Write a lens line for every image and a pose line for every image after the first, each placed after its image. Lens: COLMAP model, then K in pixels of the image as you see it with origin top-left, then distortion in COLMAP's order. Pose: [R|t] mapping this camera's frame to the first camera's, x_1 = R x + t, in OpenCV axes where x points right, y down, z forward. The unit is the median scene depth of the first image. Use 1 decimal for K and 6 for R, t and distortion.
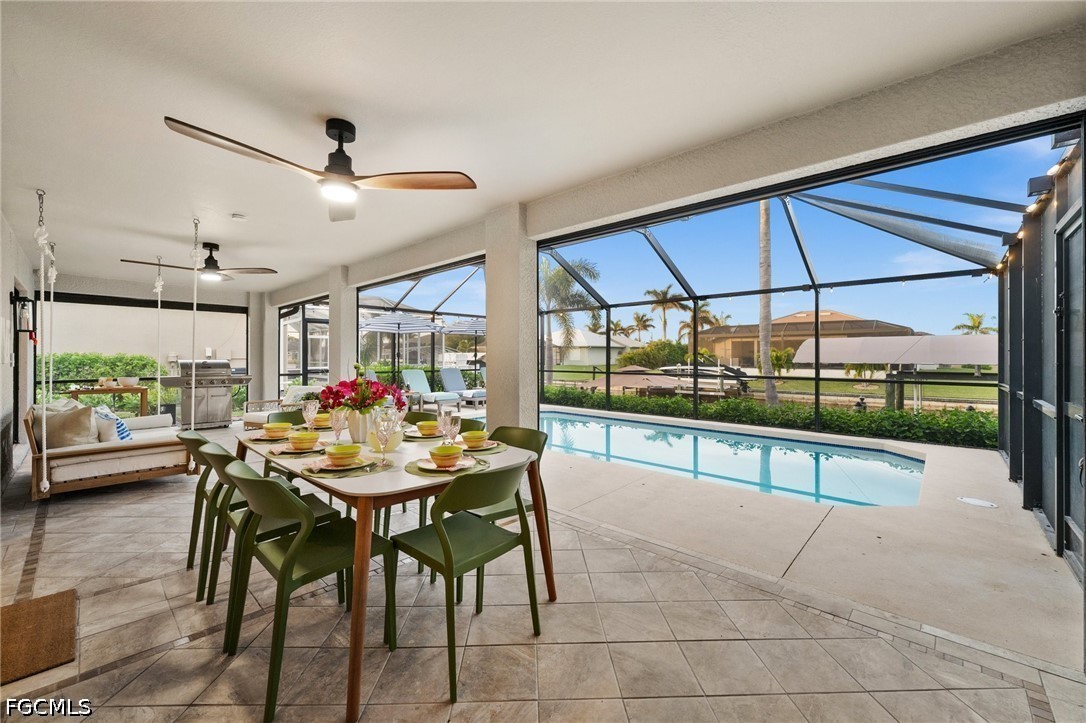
lens RADIAL K [[430.2, 0, 547.8], [0, 430.2, 357.6], [0, 0, 1]] dist [-0.000112, 0.000420]
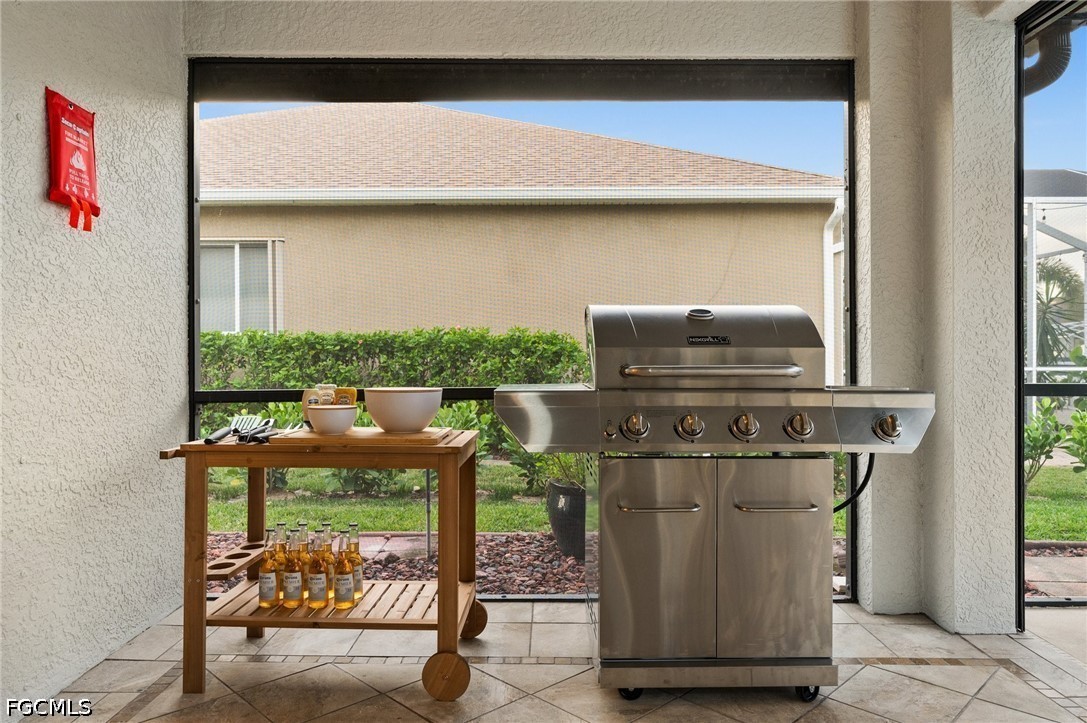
lens RADIAL K [[717.0, 0, 543.7], [0, 717.0, 360.9], [0, 0, 1]] dist [0.000117, -0.000040]
pose [[0.673316, -0.000460, -0.739355, -0.536510], [0.003921, 0.999988, 0.002948, 0.026434], [0.739345, -0.004884, 0.673309, 0.648066]]
